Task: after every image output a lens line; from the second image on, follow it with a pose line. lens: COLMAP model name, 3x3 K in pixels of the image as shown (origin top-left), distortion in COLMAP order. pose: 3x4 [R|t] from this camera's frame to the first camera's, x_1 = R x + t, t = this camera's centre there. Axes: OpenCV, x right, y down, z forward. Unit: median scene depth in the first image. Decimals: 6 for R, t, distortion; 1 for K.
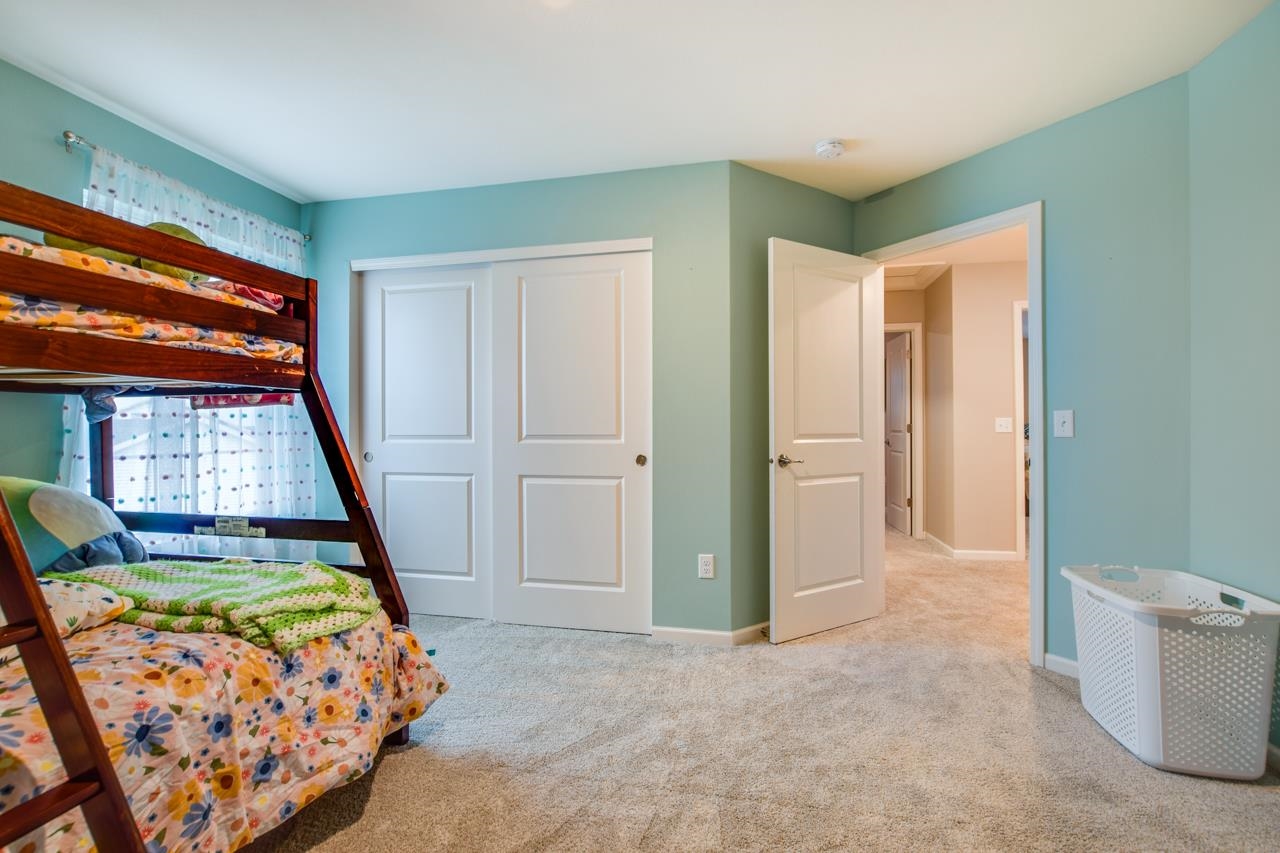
lens RADIAL K [[567.2, 0, 643.8], [0, 567.2, 426.8], [0, 0, 1]] dist [-0.022539, -0.000070]
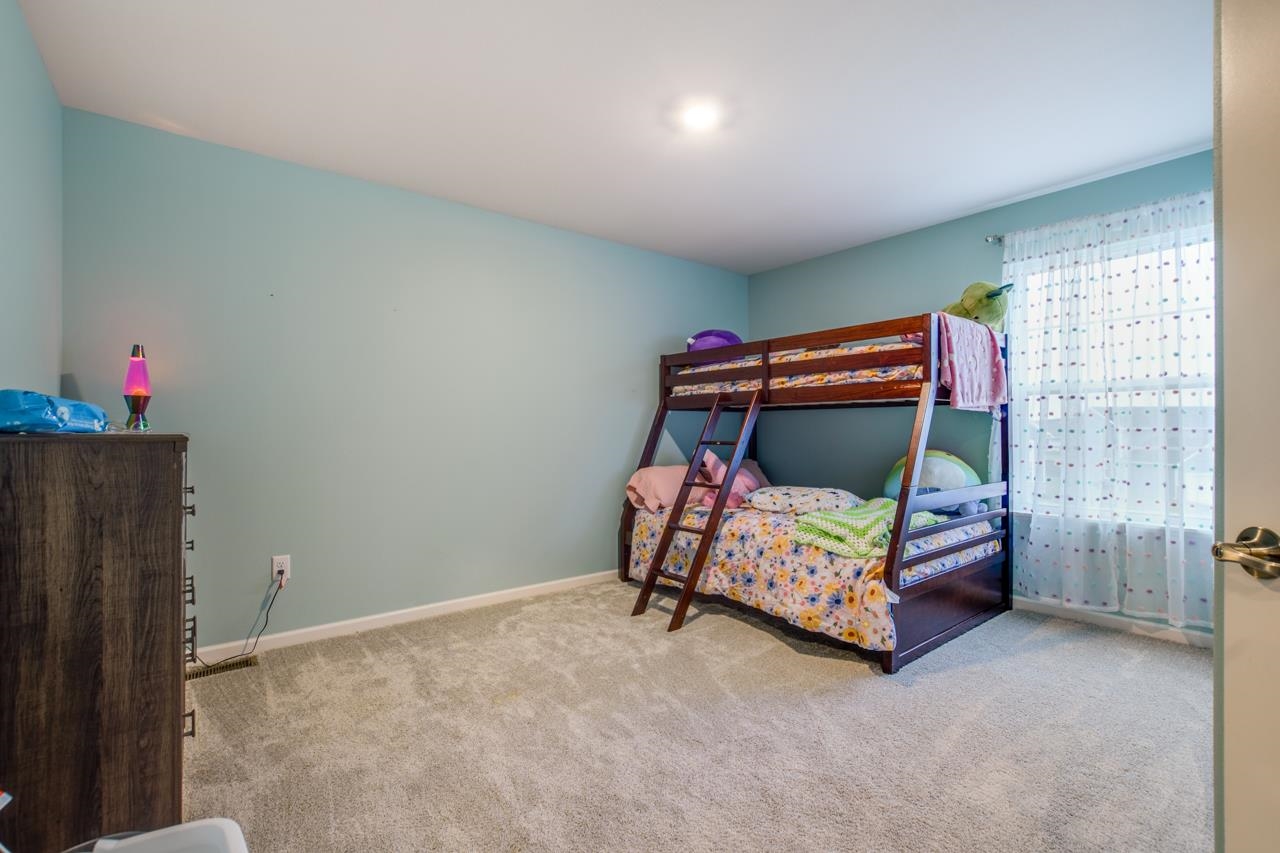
lens RADIAL K [[567.2, 0, 643.8], [0, 567.2, 426.8], [0, 0, 1]] dist [-0.022539, -0.000070]
pose [[-0.639081, 0.002637, -0.769135, 1.144676], [0.004871, 0.999988, -0.000619, 0.004162], [0.769124, -0.004142, -0.639086, 1.767746]]
